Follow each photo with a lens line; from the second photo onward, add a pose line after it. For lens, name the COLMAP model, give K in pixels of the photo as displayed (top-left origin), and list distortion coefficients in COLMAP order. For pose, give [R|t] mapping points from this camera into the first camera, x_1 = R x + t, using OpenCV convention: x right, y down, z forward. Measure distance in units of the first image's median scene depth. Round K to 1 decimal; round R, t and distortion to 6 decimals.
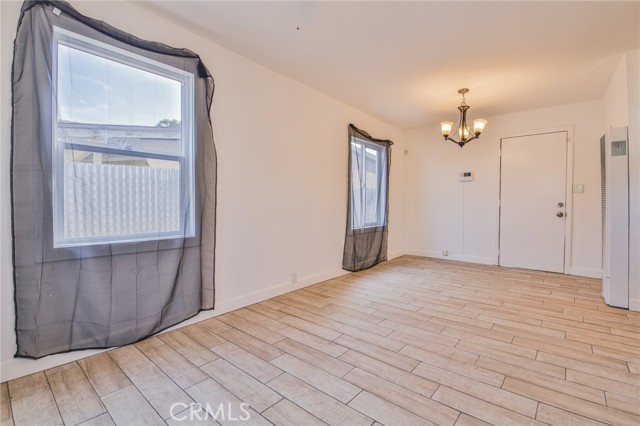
lens RADIAL K [[292.4, 0, 321.1], [0, 292.4, 209.1], [0, 0, 1]] dist [-0.001703, -0.010949]
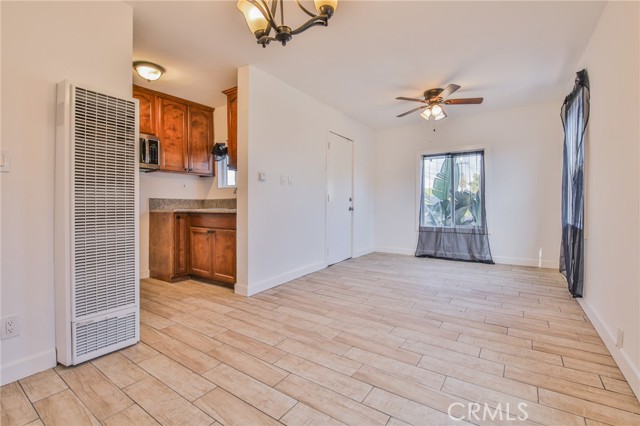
lens RADIAL K [[292.4, 0, 321.1], [0, 292.4, 209.1], [0, 0, 1]] dist [-0.001703, -0.010949]
pose [[-0.994612, 0.005758, -0.103505, 0.558448], [0.001160, 0.999012, 0.044429, -0.030718], [0.103659, 0.044069, -0.993636, 1.608674]]
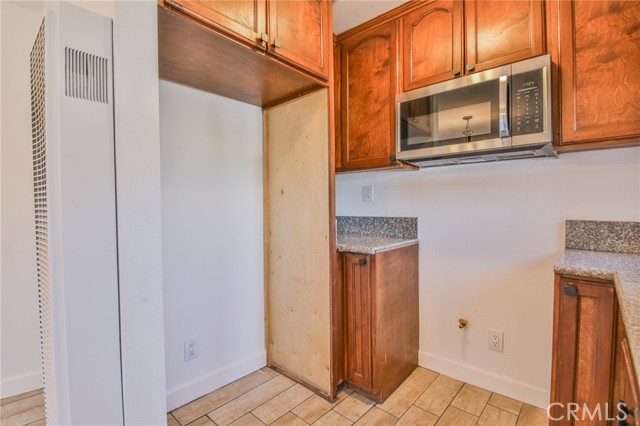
lens RADIAL K [[292.4, 0, 321.1], [0, 292.4, 209.1], [0, 0, 1]] dist [-0.001703, -0.010949]
pose [[0.034908, -0.004770, 0.999379, 0.651553], [0.028074, 0.999599, 0.003790, -0.056781], [-0.998996, 0.027924, 0.035028, 0.642049]]
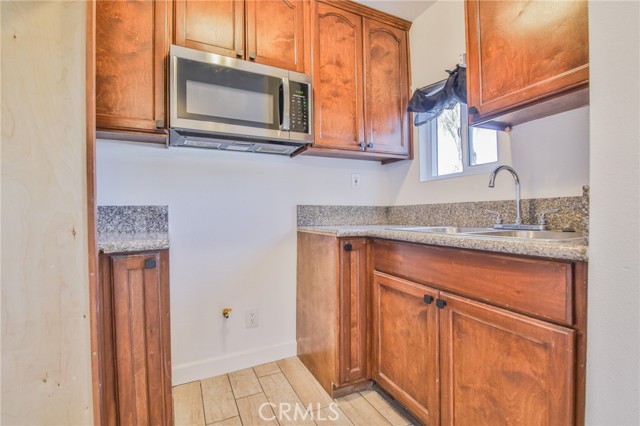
lens RADIAL K [[292.4, 0, 321.1], [0, 292.4, 209.1], [0, 0, 1]] dist [-0.001703, -0.010949]
pose [[-0.911849, 0.015513, 0.410232, 0.851446], [0.023959, 0.999593, 0.015454, -0.022275], [-0.409826, 0.023921, -0.911850, 0.836418]]
